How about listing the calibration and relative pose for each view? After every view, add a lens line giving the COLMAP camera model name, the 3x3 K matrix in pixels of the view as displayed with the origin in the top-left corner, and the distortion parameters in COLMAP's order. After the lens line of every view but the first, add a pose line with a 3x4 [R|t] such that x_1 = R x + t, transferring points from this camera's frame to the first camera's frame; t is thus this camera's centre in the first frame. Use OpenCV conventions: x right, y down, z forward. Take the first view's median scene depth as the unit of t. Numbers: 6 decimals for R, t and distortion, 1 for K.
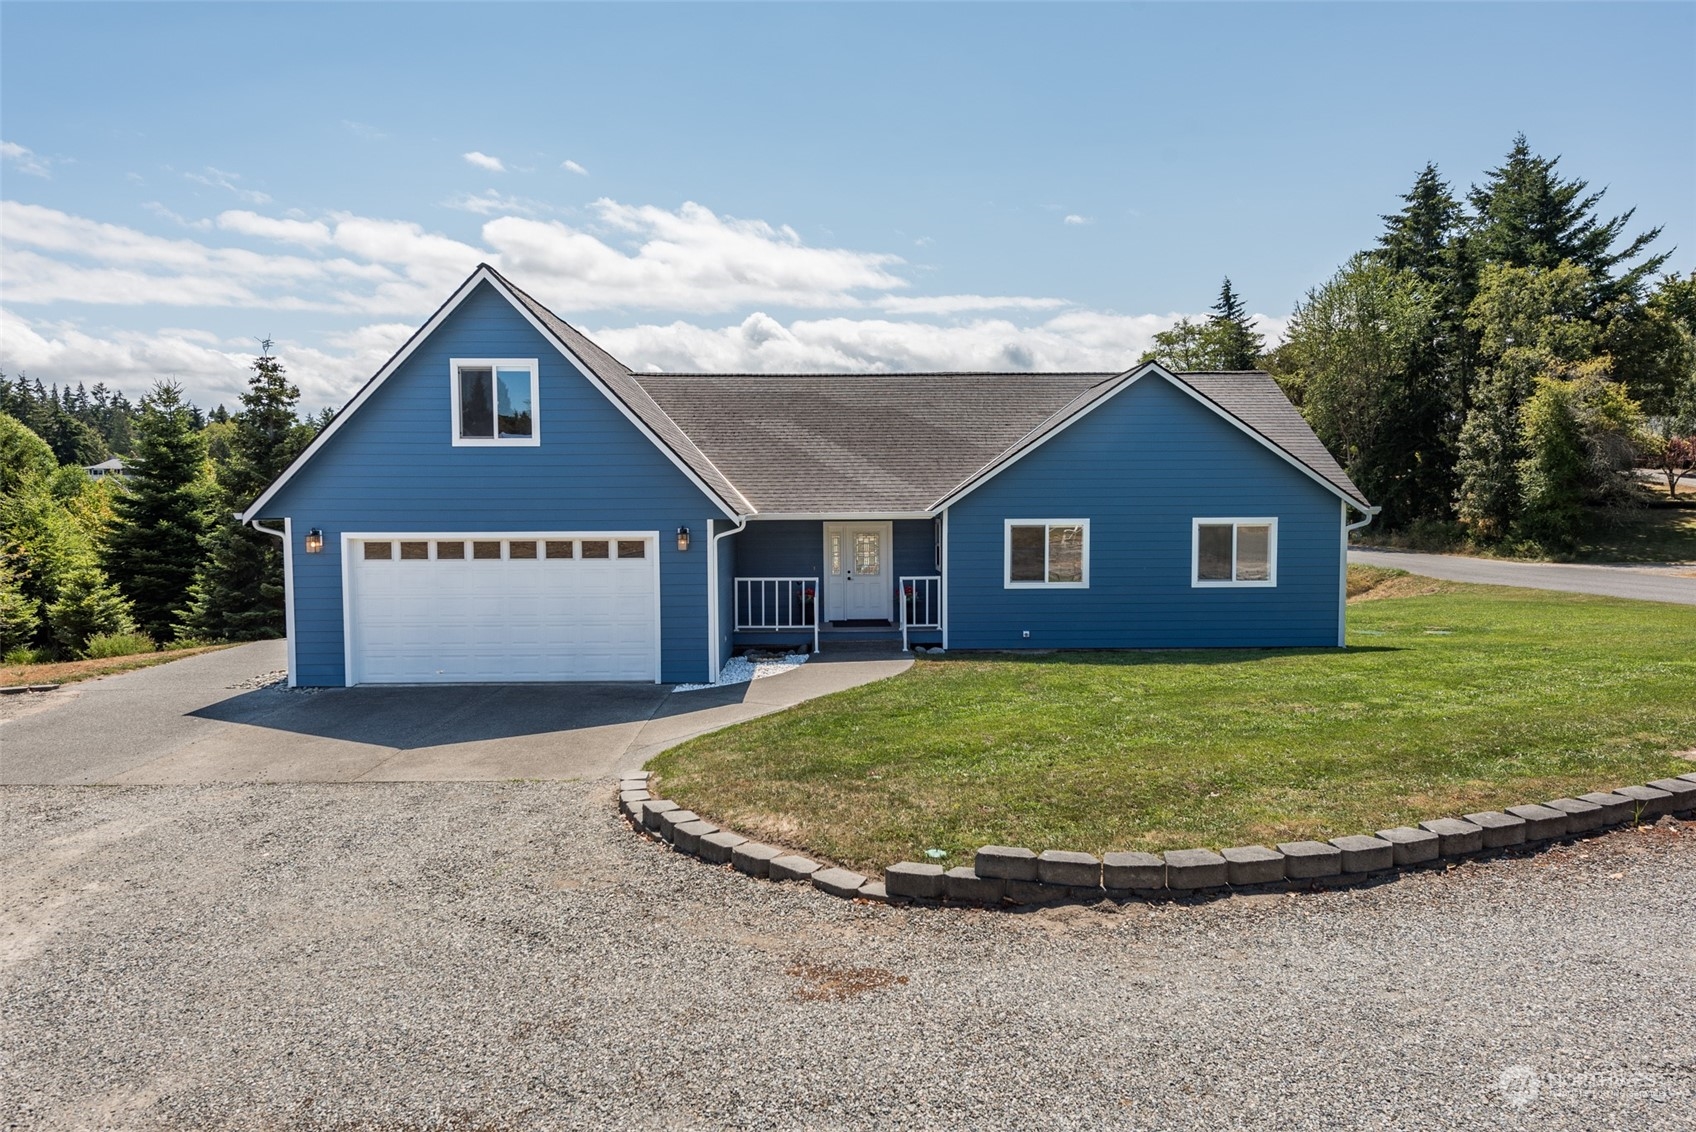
lens RADIAL K [[1054.3, 0, 852.0], [0, 1054.3, 569.0], [0, 0, 1]] dist [0.033394, -0.000177]
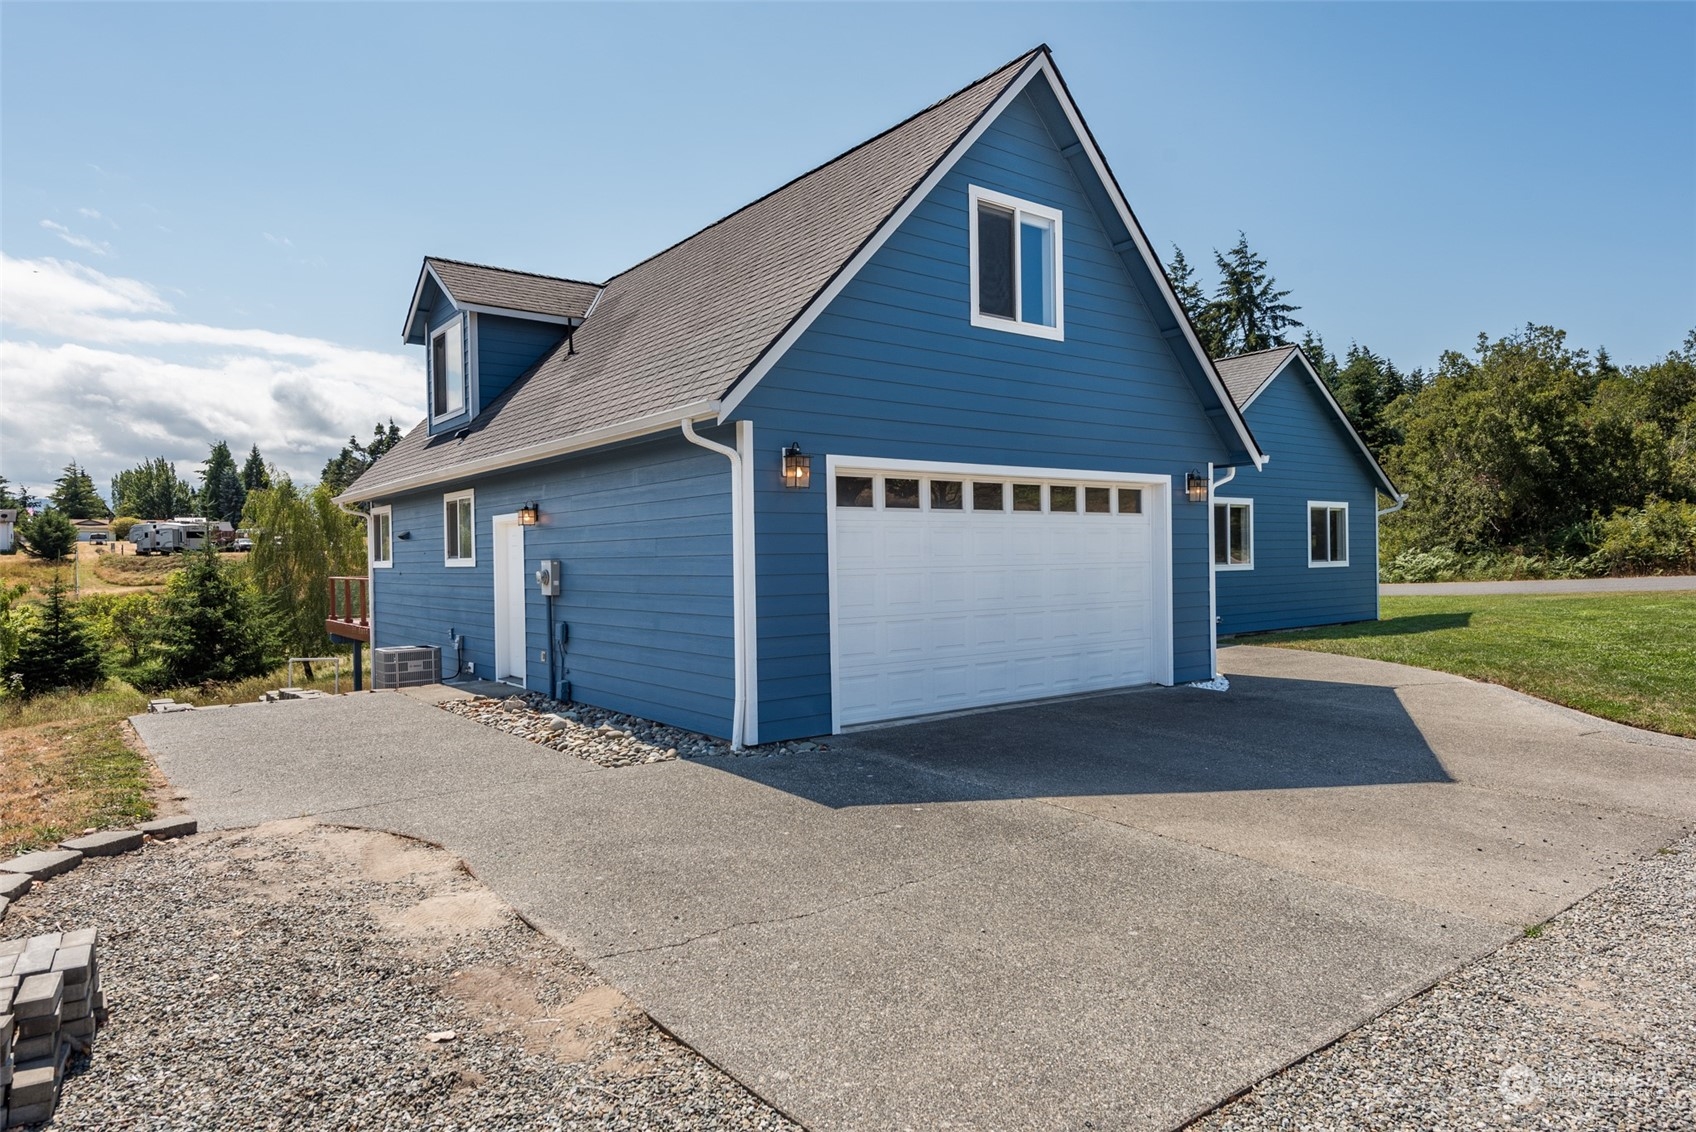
lens RADIAL K [[1021.8, 0, 853.2], [0, 1021.8, 569.9], [0, 0, 1]] dist [0.016203, -0.002497]
pose [[0.811726, -0.014330, 0.583863, -0.632213], [0.044939, 0.998268, -0.037976, 0.038168], [-0.582307, 0.057064, 0.810964, 0.450893]]
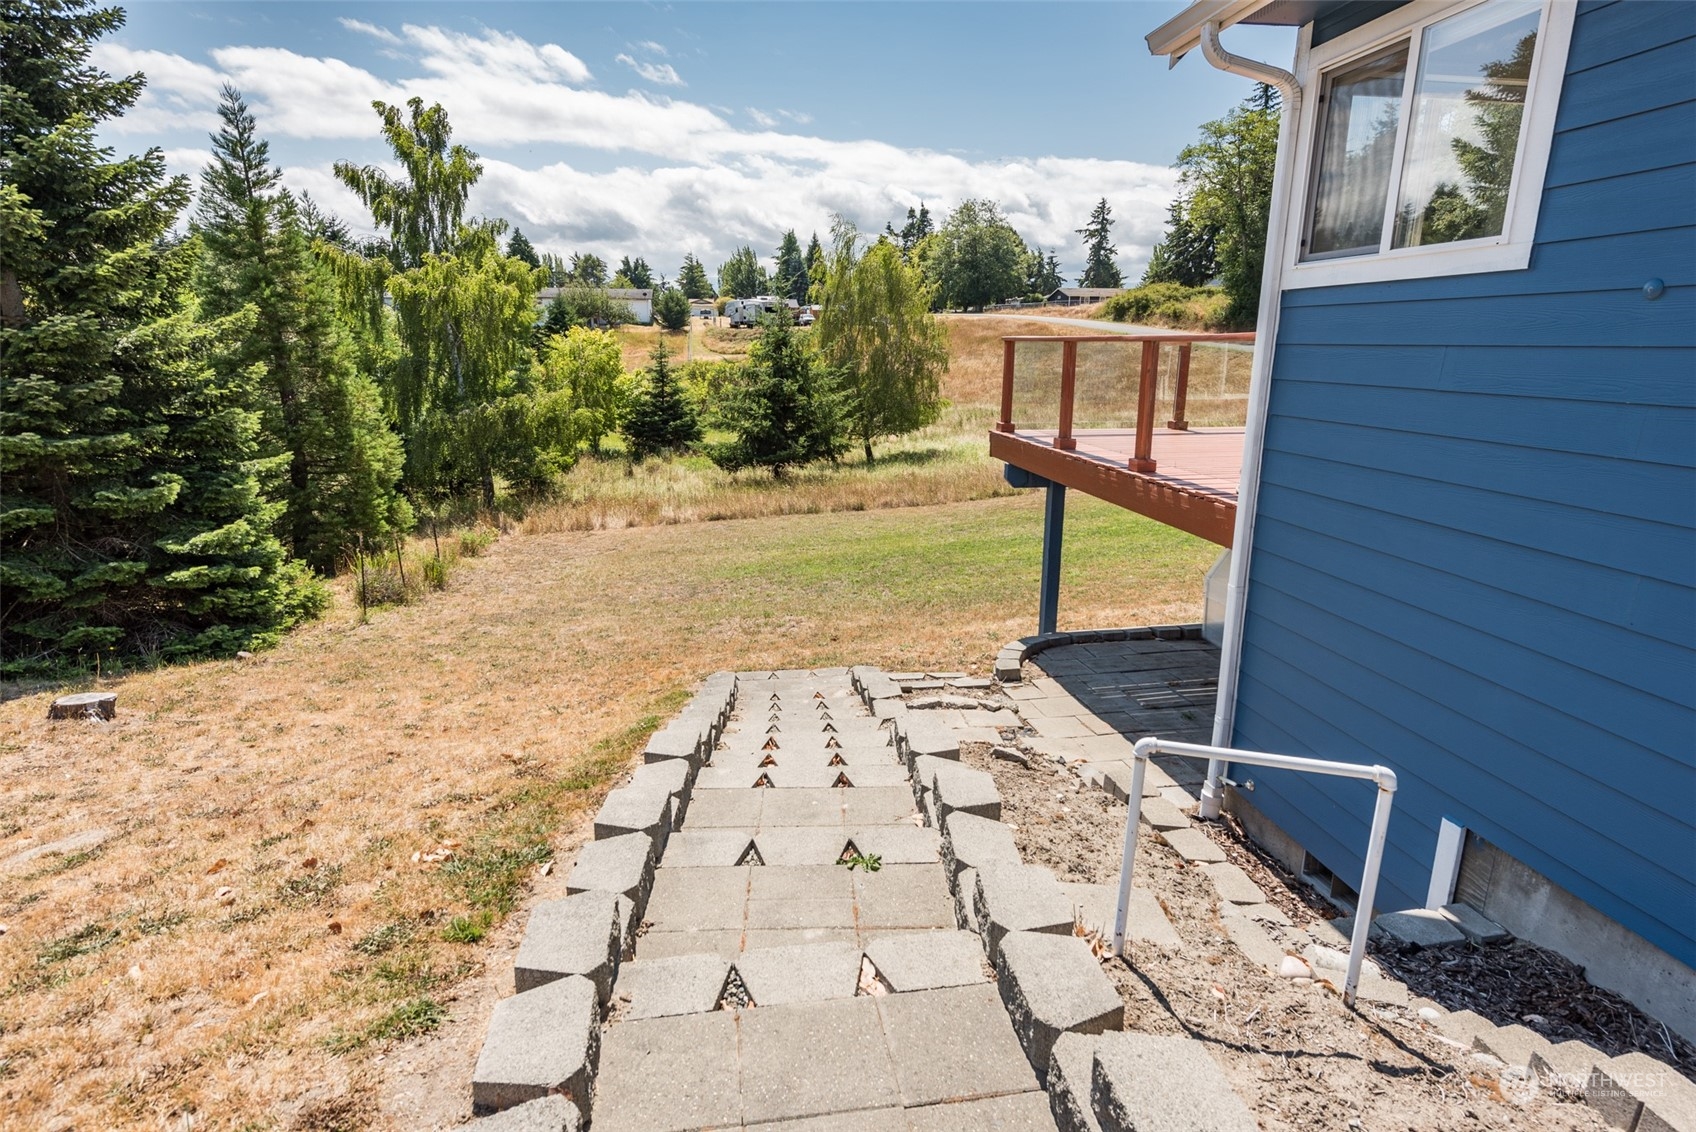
lens RADIAL K [[891.5, 0, 846.6], [0, 891.5, 564.0], [0, 0, 1]] dist [0.016086, -0.000470]
pose [[0.990802, -0.024511, 0.133085, -0.588667], [-0.000502, 0.982788, 0.184739, 0.009988], [-0.135322, -0.183106, 0.973735, 1.176894]]
